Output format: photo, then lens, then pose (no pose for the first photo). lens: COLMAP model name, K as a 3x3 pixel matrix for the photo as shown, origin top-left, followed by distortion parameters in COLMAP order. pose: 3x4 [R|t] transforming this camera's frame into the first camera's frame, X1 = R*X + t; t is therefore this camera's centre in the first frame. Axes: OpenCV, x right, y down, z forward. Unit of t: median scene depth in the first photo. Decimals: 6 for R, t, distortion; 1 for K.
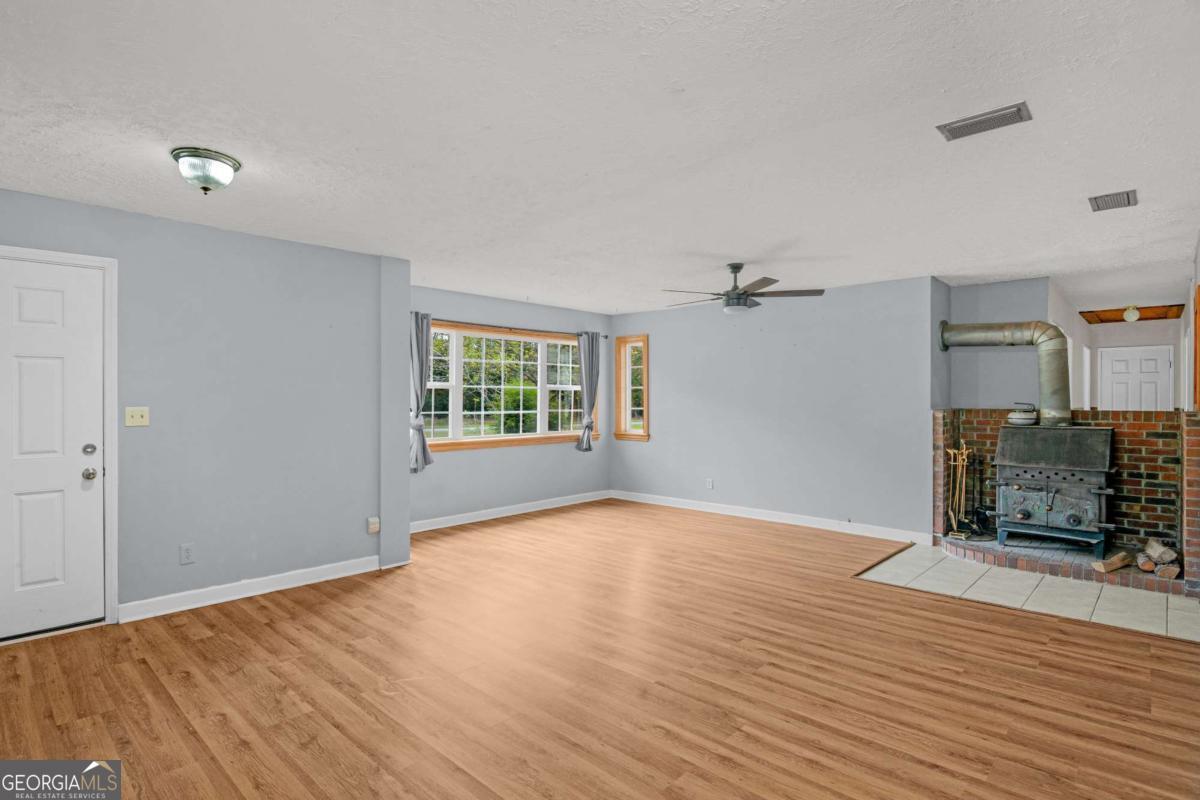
lens RADIAL K [[603.2, 0, 586.9], [0, 603.2, 399.7], [0, 0, 1]] dist [-0.008757, 0.001834]
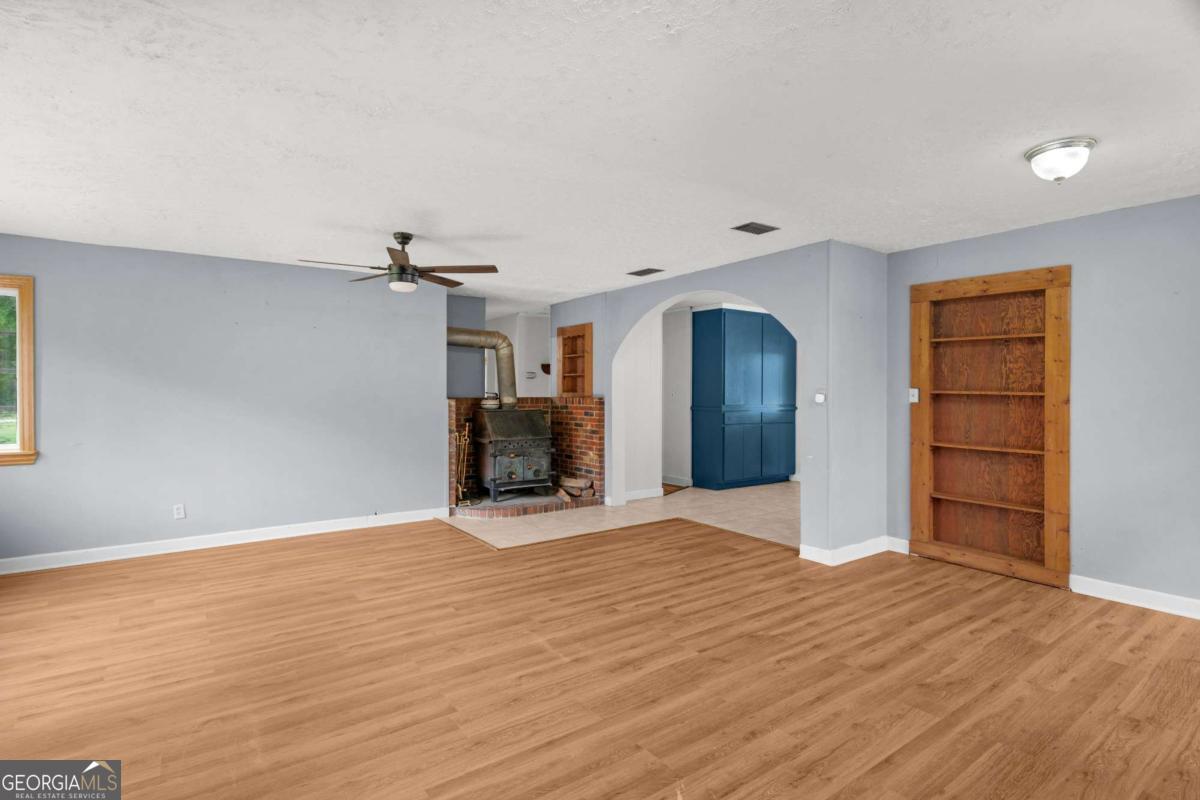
lens RADIAL K [[603.2, 0, 590.5], [0, 603.2, 397.8], [0, 0, 1]] dist [-0.008757, 0.001834]
pose [[0.191953, -0.012197, 0.981328, -0.685329], [0.004222, 0.999924, 0.011602, 0.003267], [-0.981395, 0.001916, 0.191990, 0.697552]]
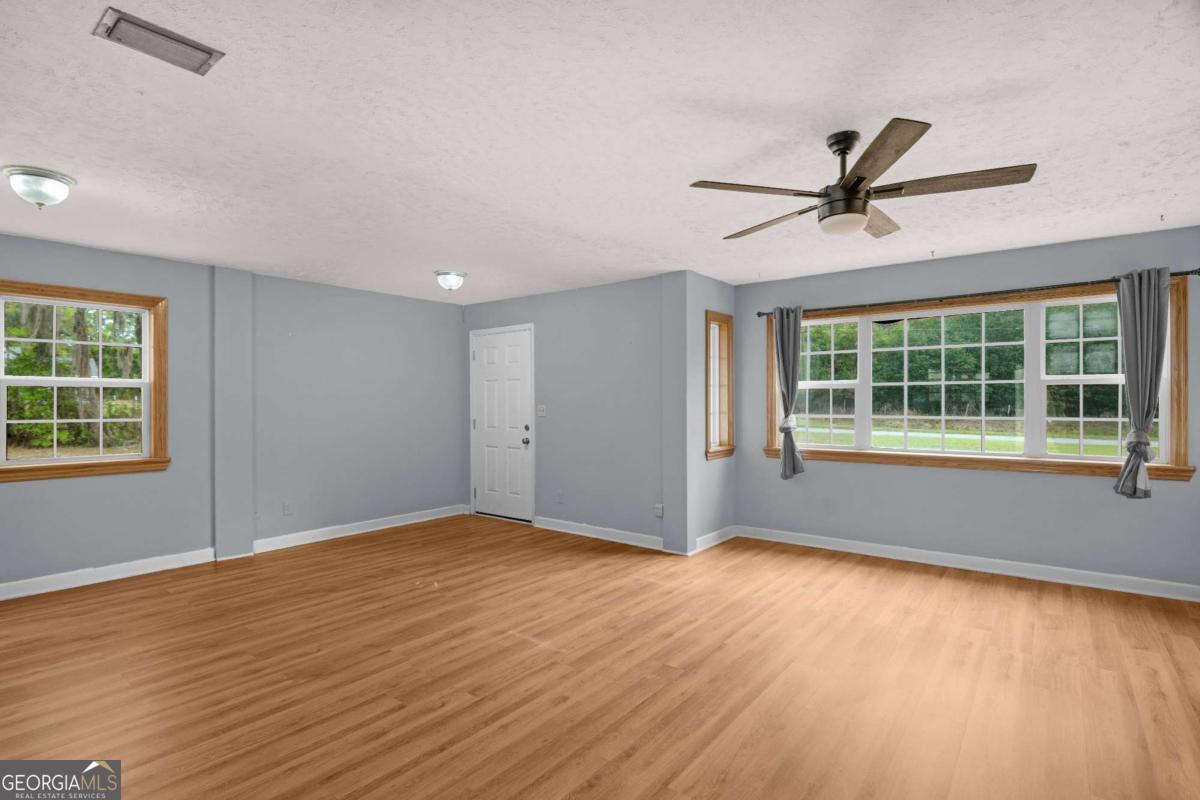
lens RADIAL K [[603.2, 0, 596.1], [0, 603.2, 401.0], [0, 0, 1]] dist [-0.008757, 0.001834]
pose [[0.079723, 0.001094, -0.996816, 0.911123], [0.001814, 0.999998, 0.001243, -0.002587], [0.996815, -0.001907, 0.079721, 0.922891]]
